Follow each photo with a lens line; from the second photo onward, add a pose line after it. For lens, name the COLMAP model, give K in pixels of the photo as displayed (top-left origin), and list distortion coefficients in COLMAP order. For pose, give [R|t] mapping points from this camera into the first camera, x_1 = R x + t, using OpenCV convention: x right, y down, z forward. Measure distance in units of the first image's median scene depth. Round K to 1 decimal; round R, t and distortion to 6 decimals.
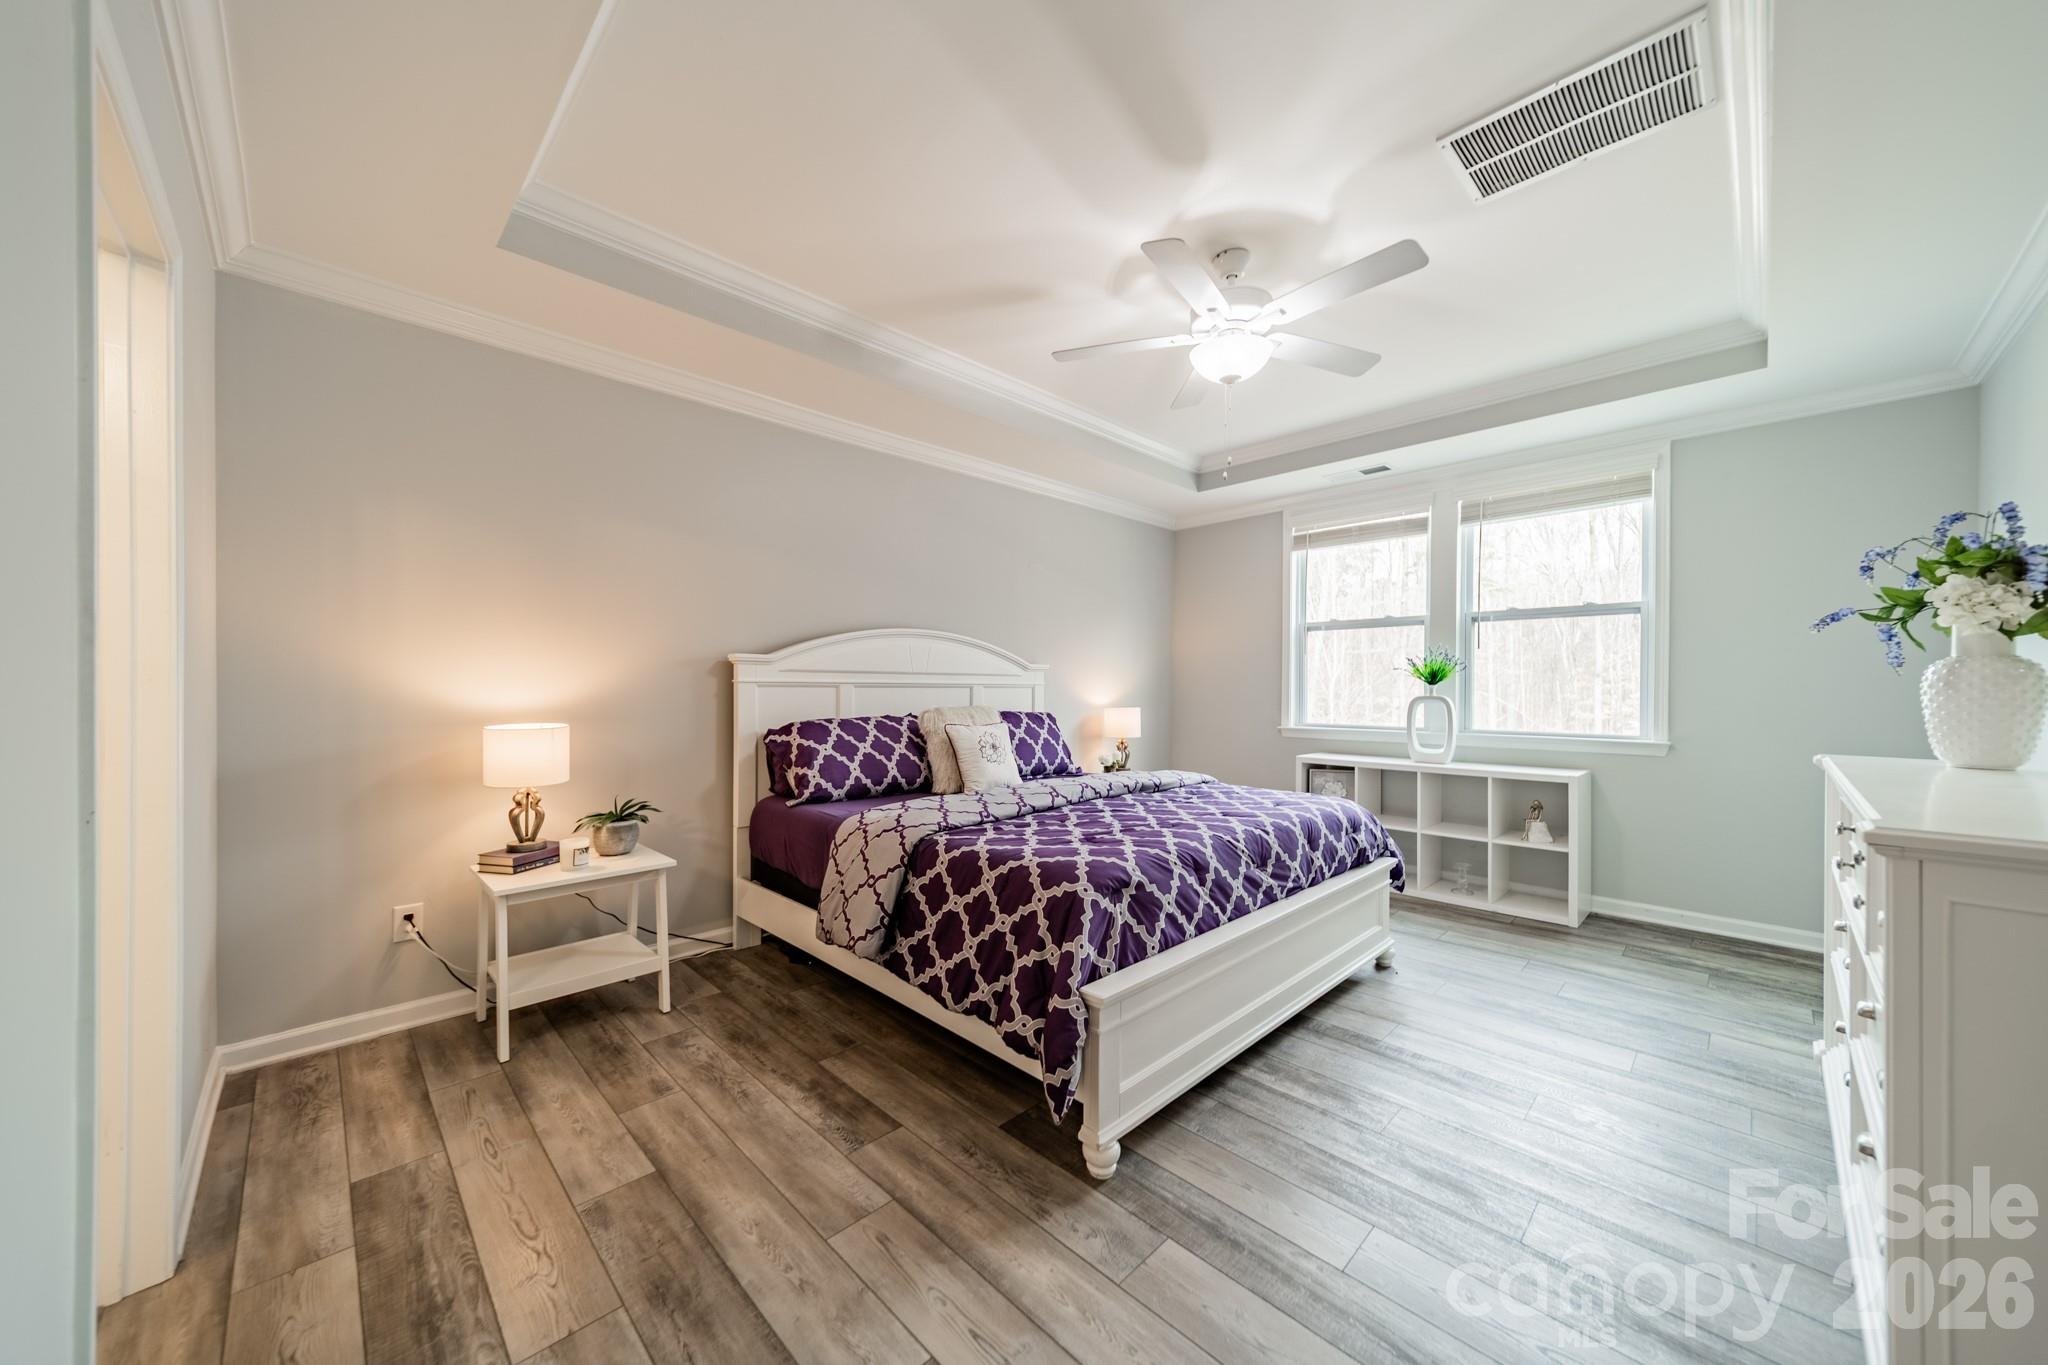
lens RADIAL K [[721.3, 0, 1020.0], [0, 721.3, 687.0], [0, 0, 1]] dist [0.005934, 0.000265]
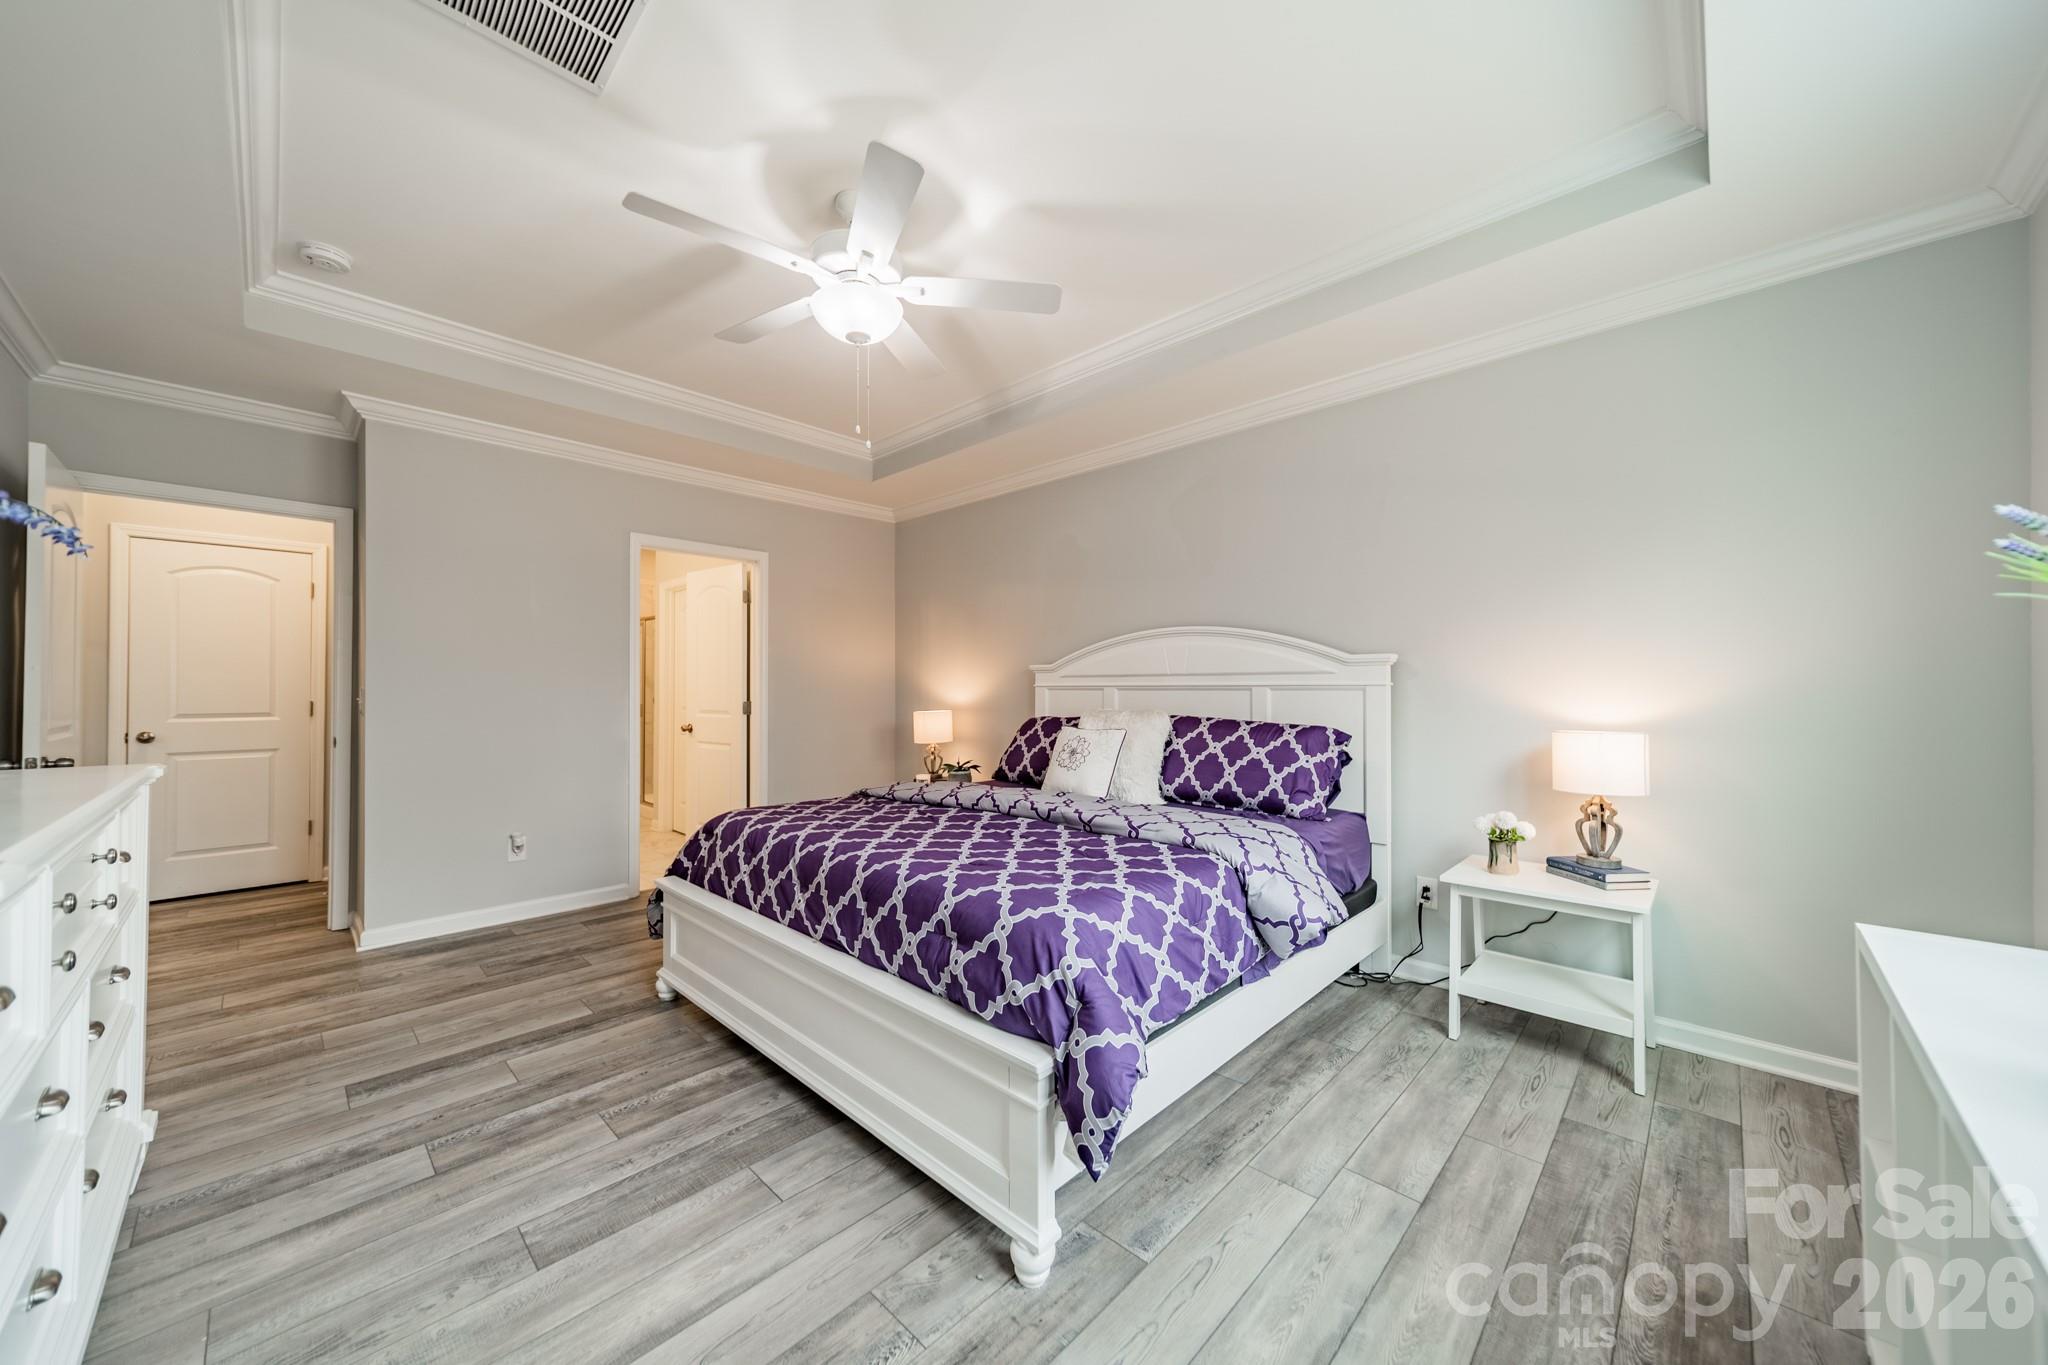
lens RADIAL K [[721.3, 0, 1024.0], [0, 721.3, 678.7], [0, 0, 1]] dist [0.005934, 0.000265]
pose [[0.025930, -0.020463, -0.999454, 0.931721], [-0.000326, 0.999790, -0.020479, 0.007307], [0.999664, 0.000856, 0.025918, 0.941964]]
